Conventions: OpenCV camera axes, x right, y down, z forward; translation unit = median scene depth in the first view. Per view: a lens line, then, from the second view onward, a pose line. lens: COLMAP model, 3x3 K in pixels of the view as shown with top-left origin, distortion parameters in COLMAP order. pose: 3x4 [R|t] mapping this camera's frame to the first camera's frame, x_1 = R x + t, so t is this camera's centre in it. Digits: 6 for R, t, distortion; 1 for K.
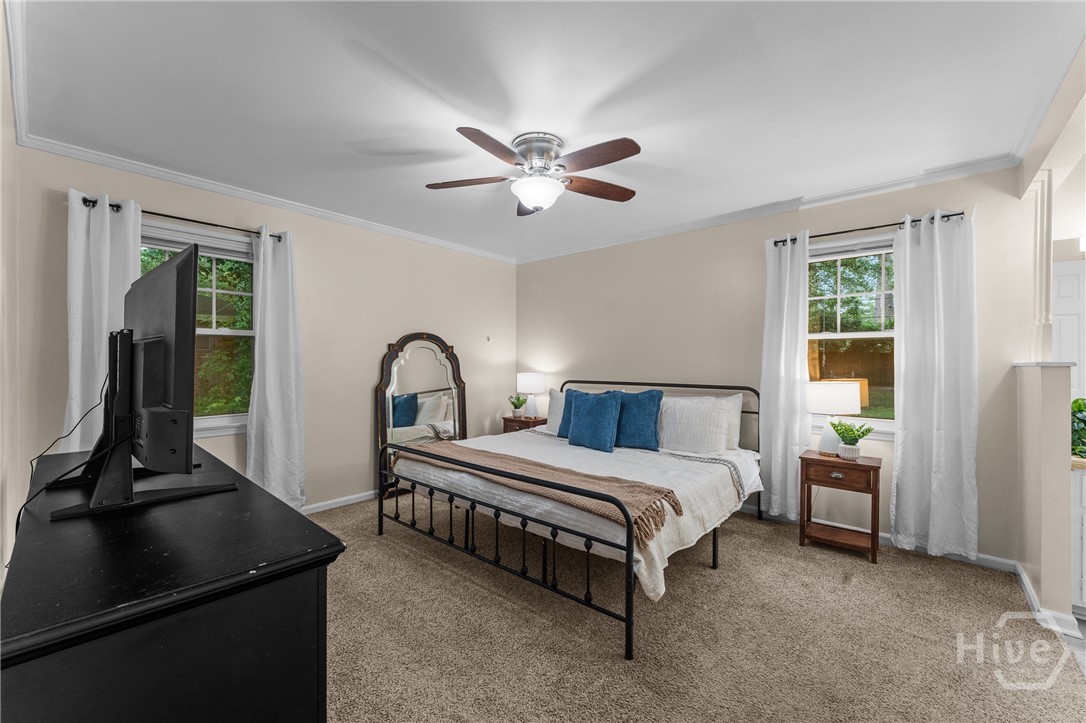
lens RADIAL K [[438.8, 0, 538.6], [0, 438.8, 359.1], [0, 0, 1]] dist [0.014084, -0.000598]
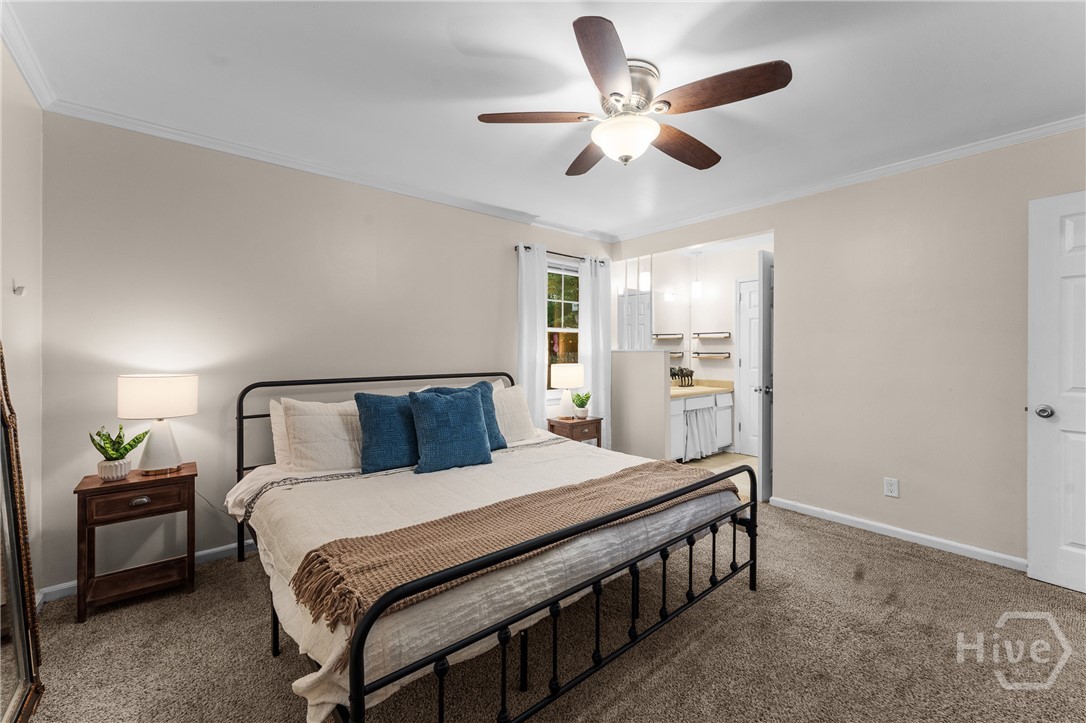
lens RADIAL K [[438.8, 0, 539.5], [0, 438.8, 357.8], [0, 0, 1]] dist [0.014084, -0.000598]
pose [[0.161719, -0.014197, 0.986735, -0.686328], [0.001836, 0.999899, 0.014086, 0.012573], [-0.986835, -0.000466, 0.161729, 0.881818]]
